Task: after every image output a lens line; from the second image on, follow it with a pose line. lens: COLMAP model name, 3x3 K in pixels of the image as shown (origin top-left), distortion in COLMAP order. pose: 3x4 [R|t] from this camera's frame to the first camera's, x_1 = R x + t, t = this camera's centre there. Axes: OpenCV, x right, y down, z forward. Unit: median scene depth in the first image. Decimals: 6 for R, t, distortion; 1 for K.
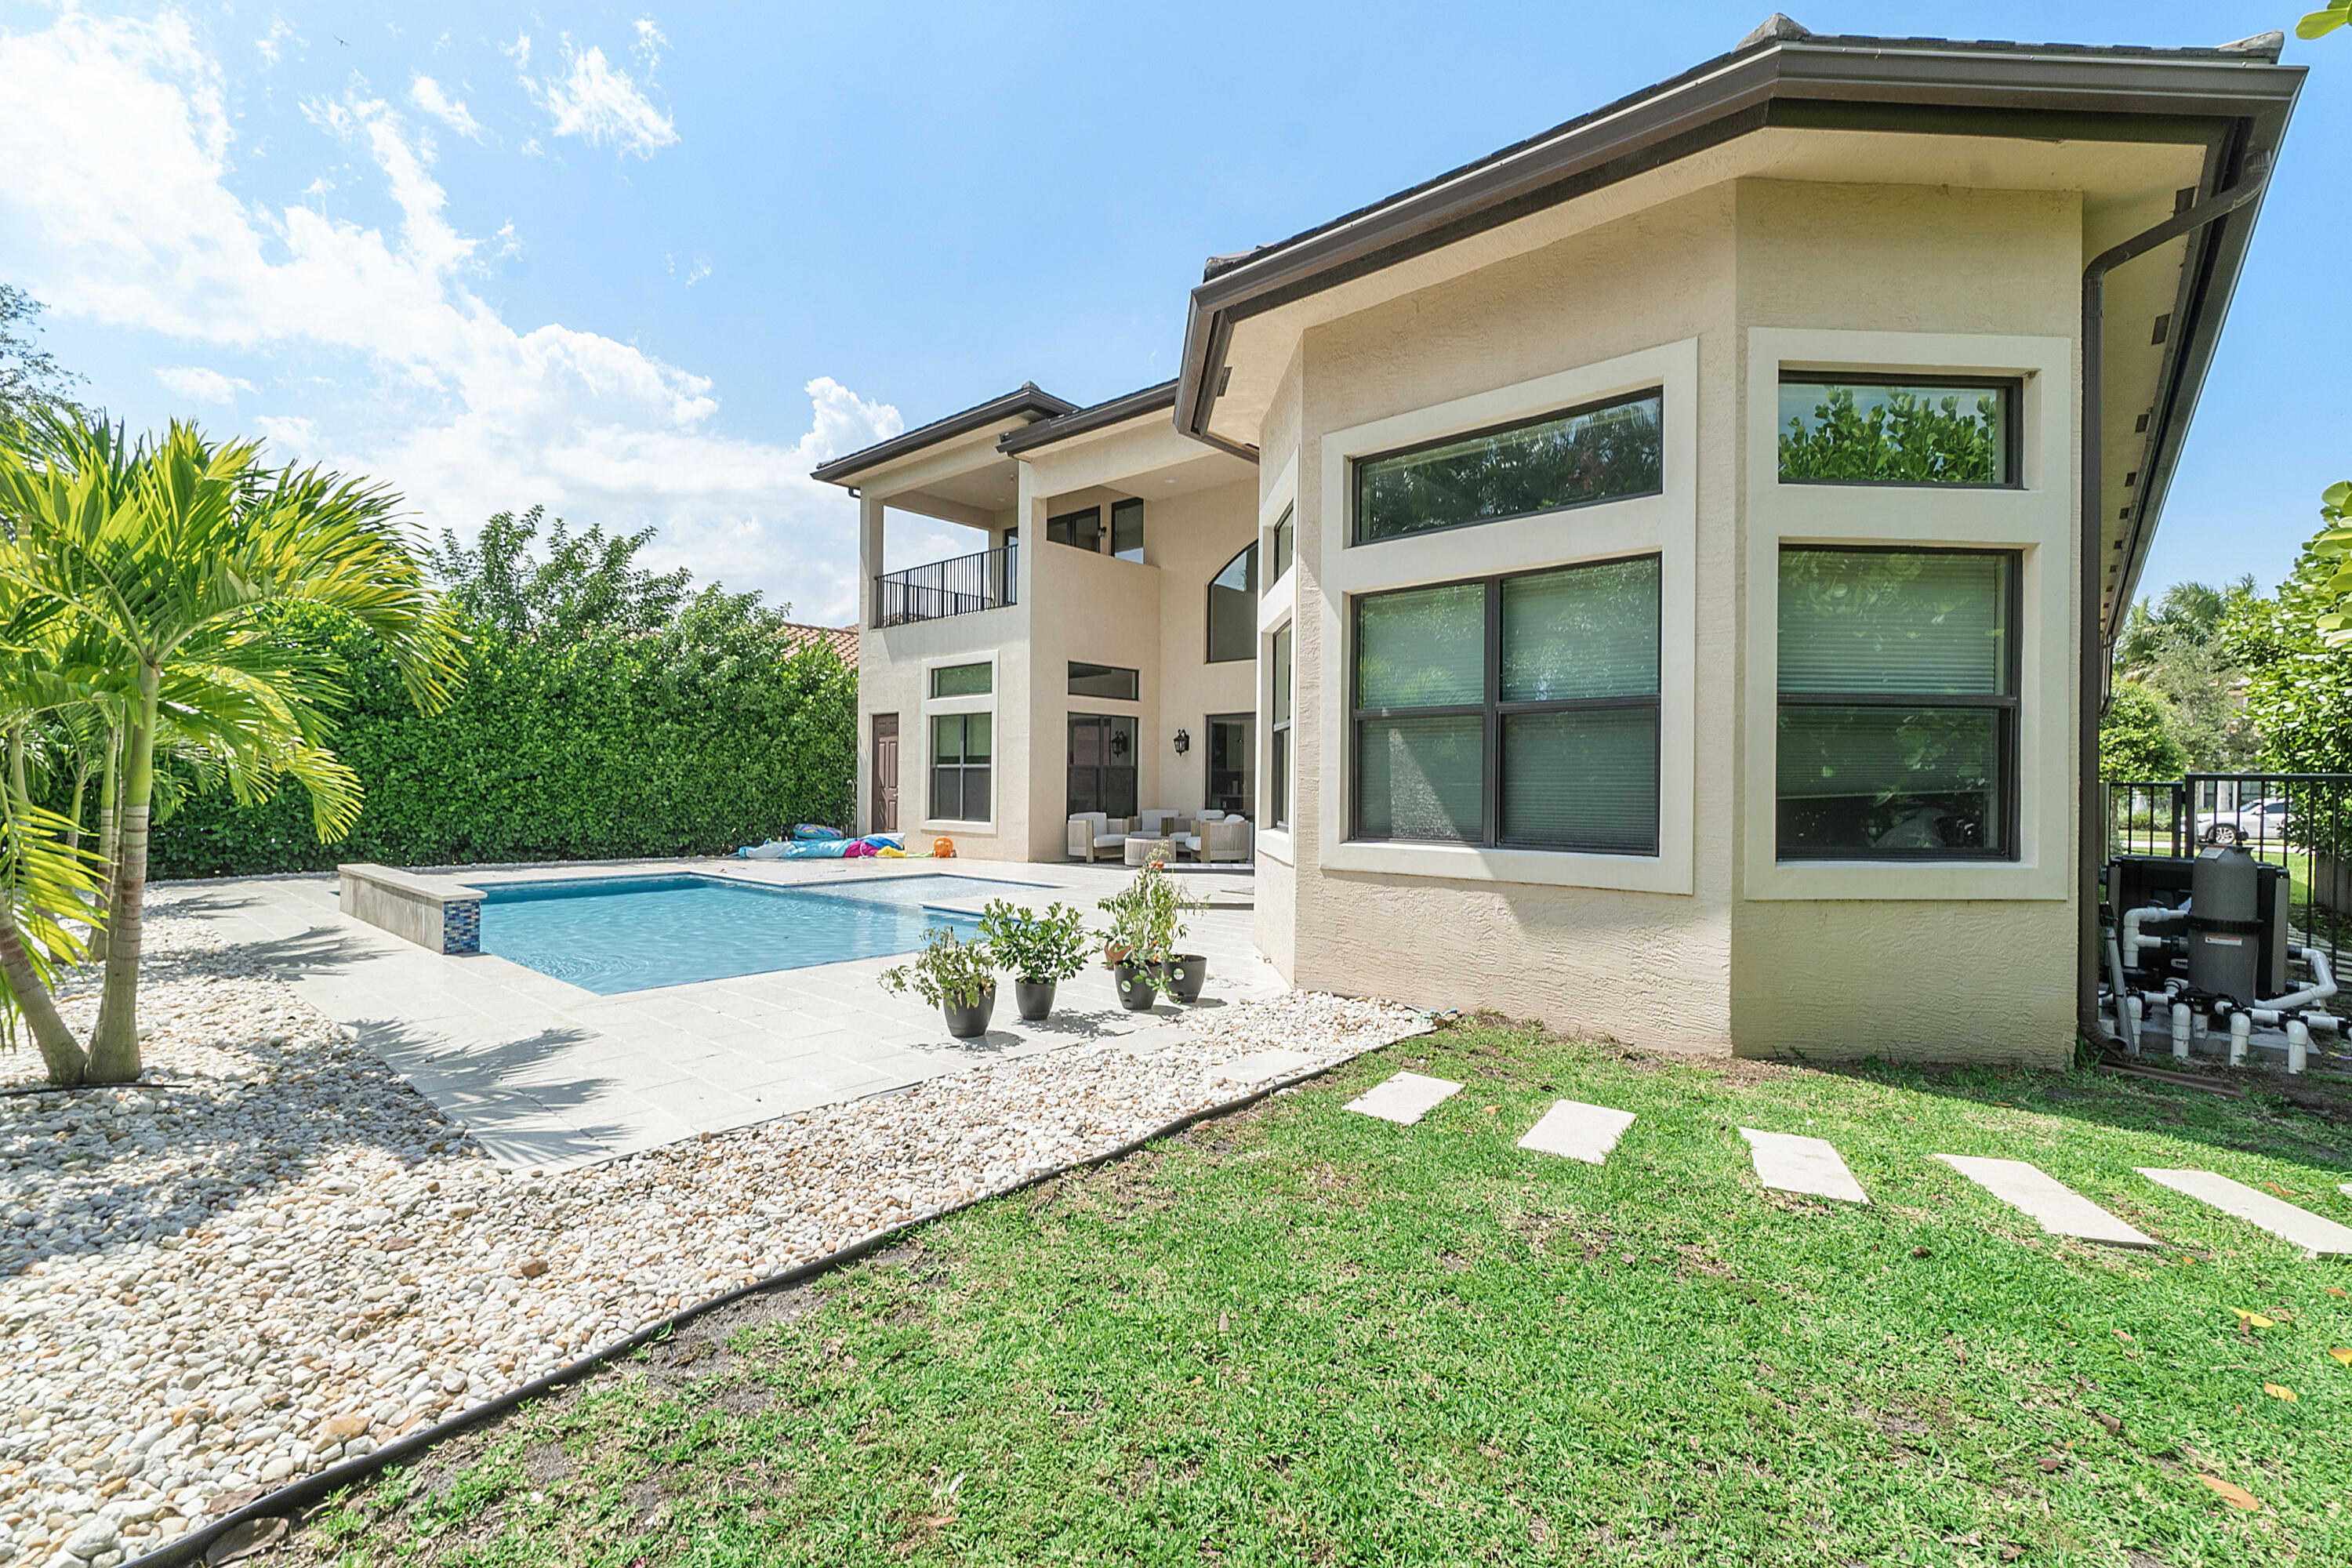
lens RADIAL K [[1029.5, 0, 1177.6], [0, 1029.5, 789.5], [0, 0, 1]] dist [-0.003674, -0.000706]
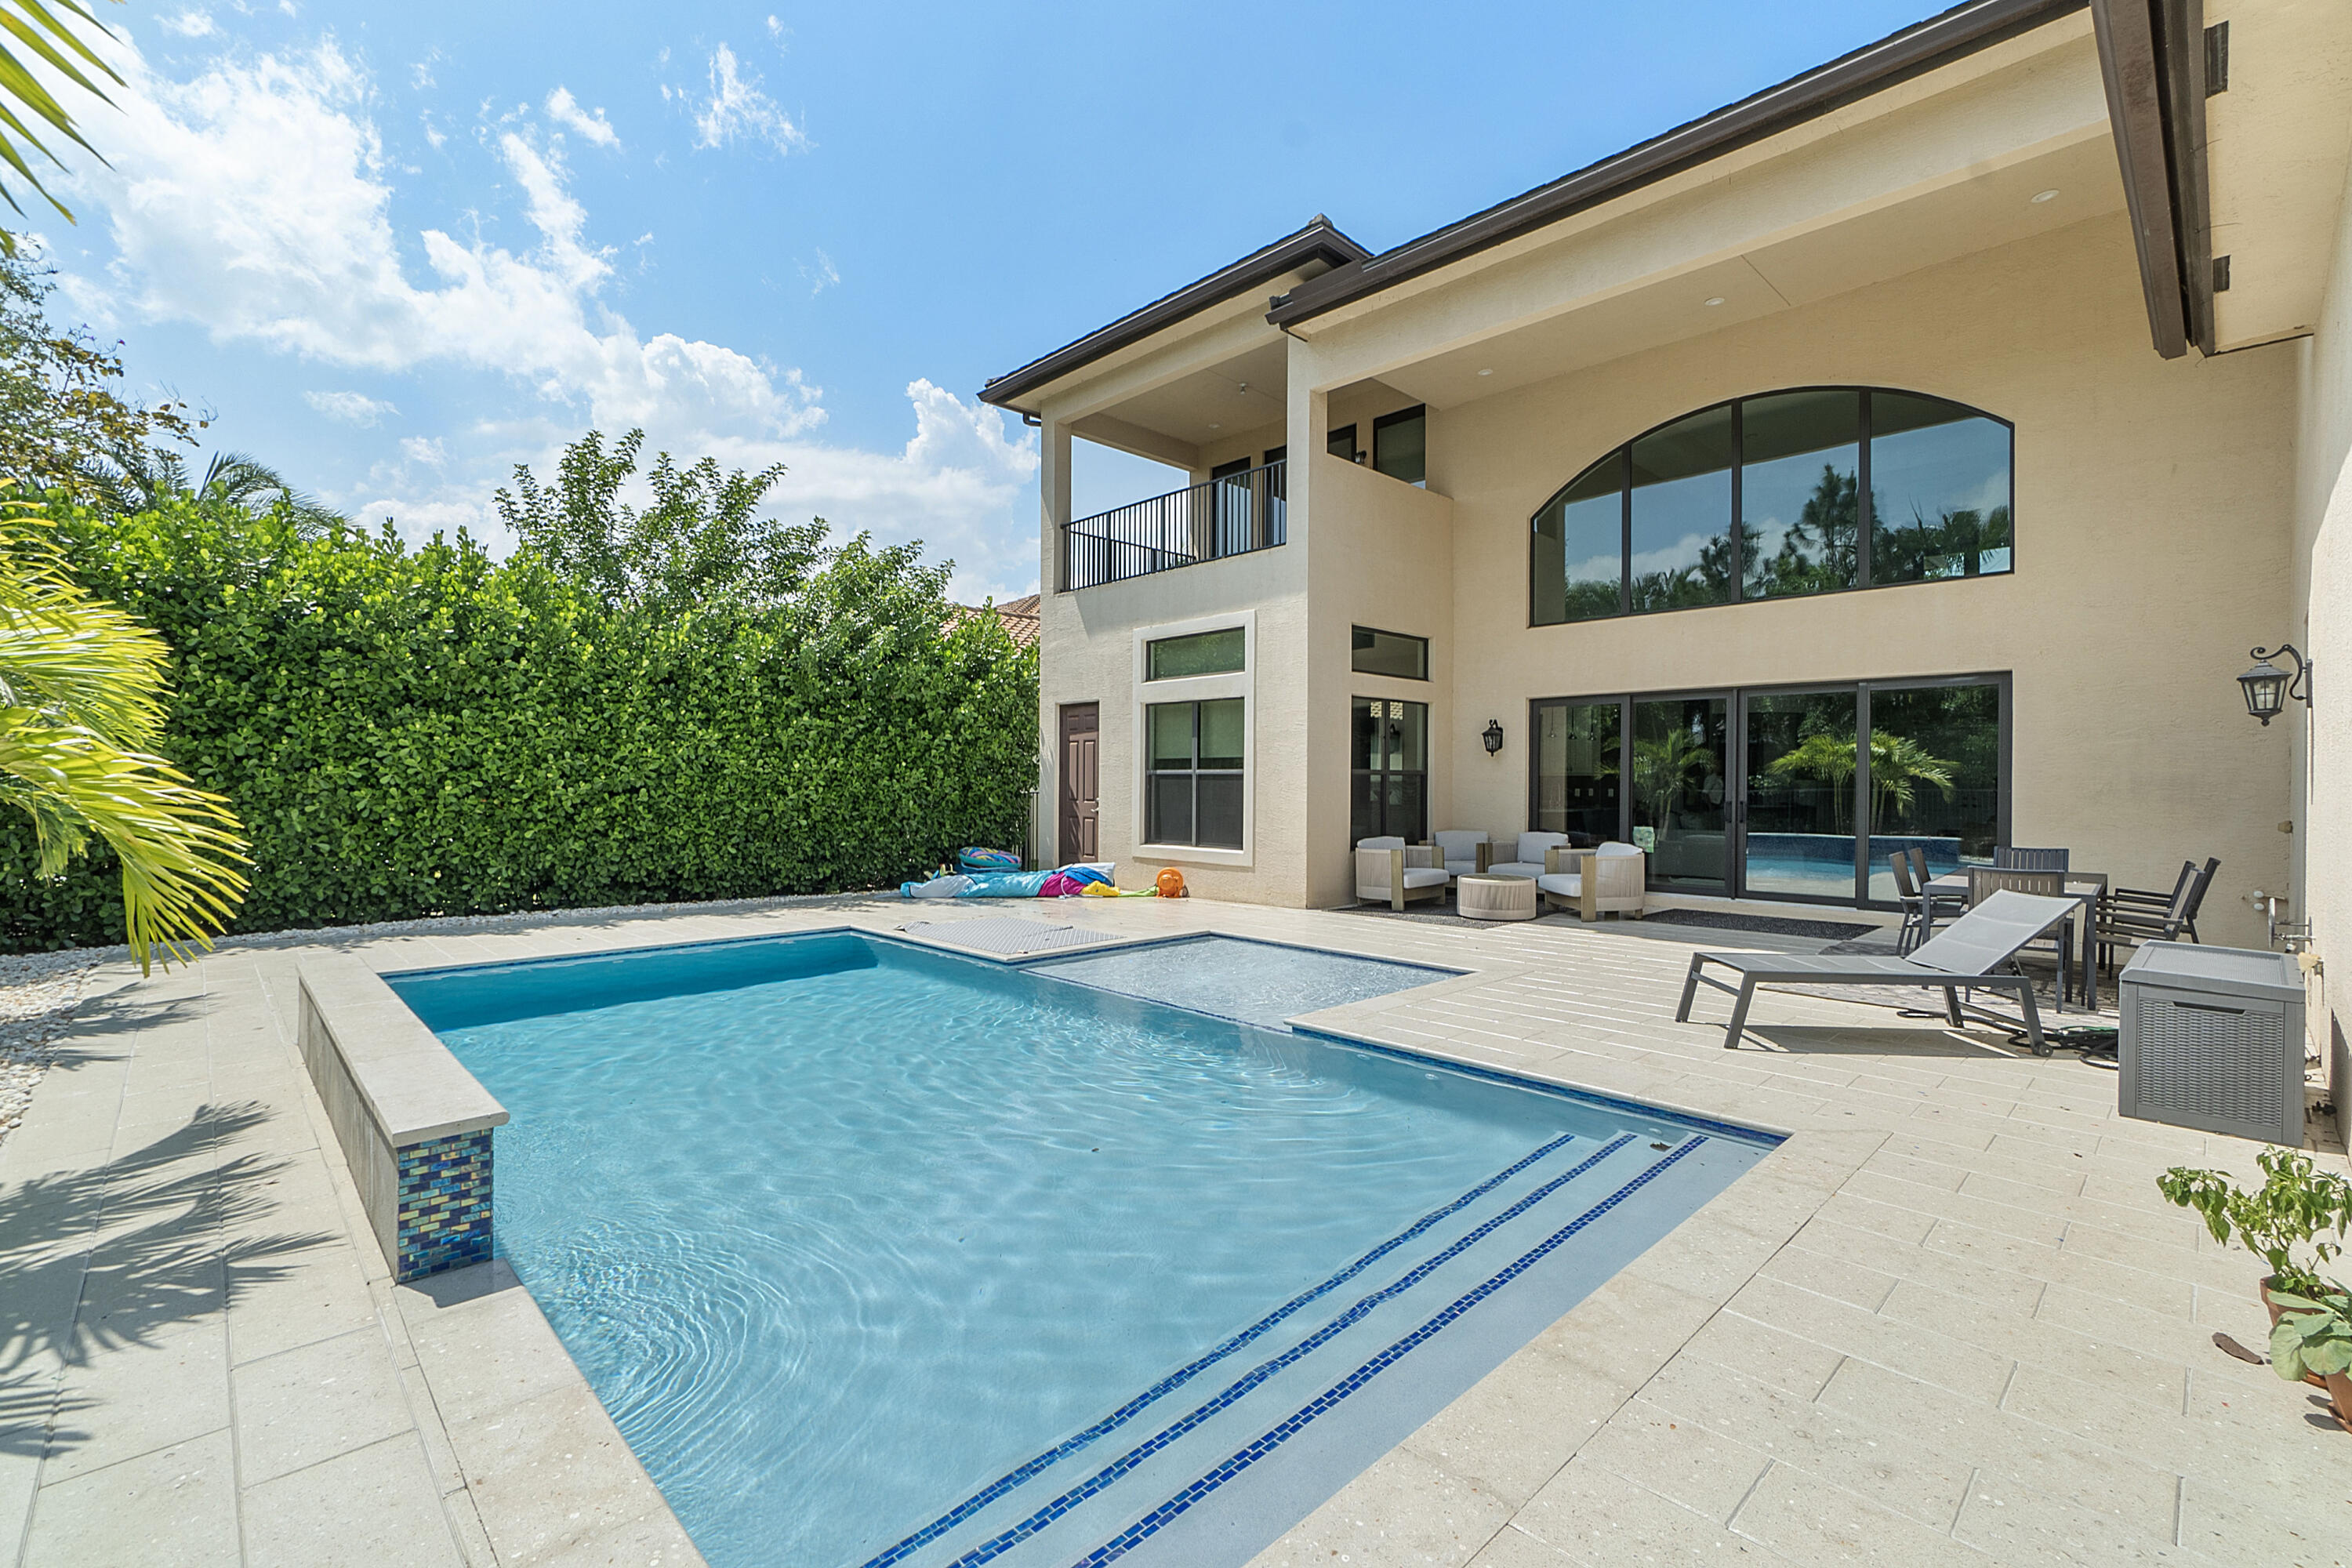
lens RADIAL K [[1029.5, 0, 1175.1], [0, 1029.5, 780.2], [0, 0, 1]] dist [-0.003674, -0.000706]
pose [[0.995441, -0.003041, -0.095335, -0.153428], [0.002336, 0.999969, -0.007503, -0.011804], [0.095354, 0.007246, 0.995417, 0.273294]]
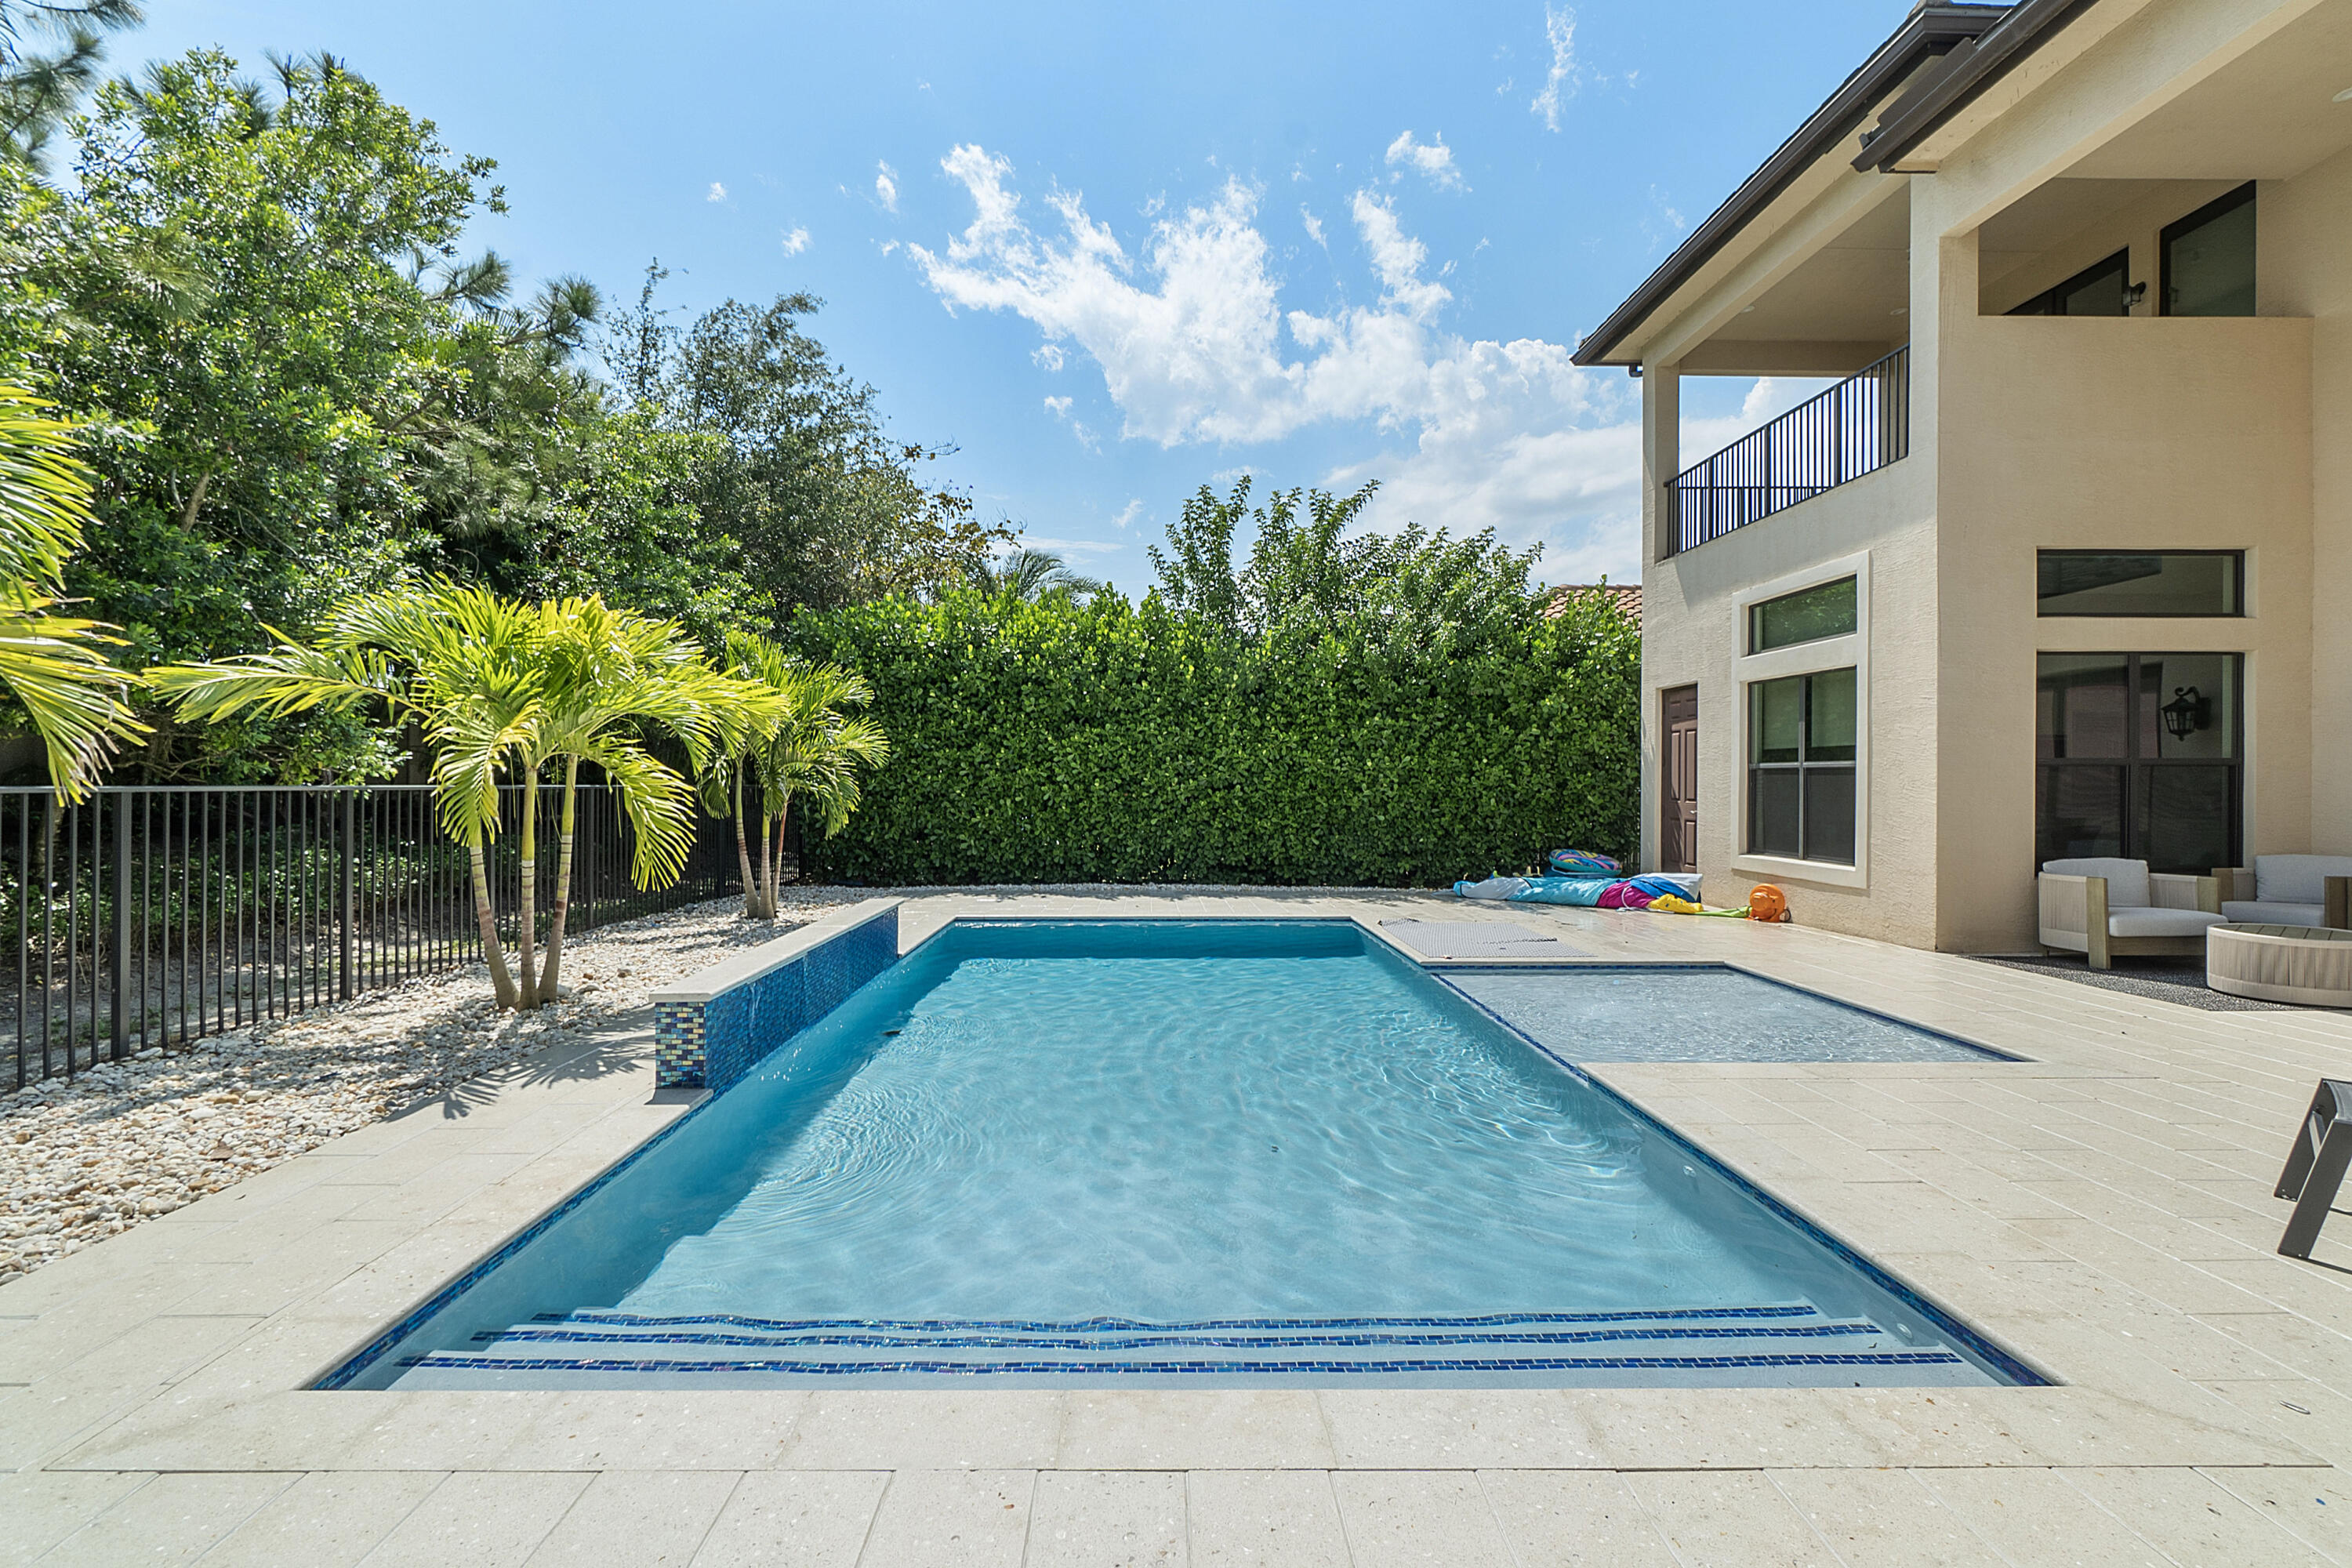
lens RADIAL K [[1029.5, 0, 1140.6], [0, 1029.5, 781.0], [0, 0, 1]] dist [-0.003674, -0.000706]
pose [[0.659421, -0.004599, -0.751760, -0.020533], [-0.000852, 0.999976, -0.006865, -0.009952], [0.751773, 0.005167, 0.659402, 0.340481]]
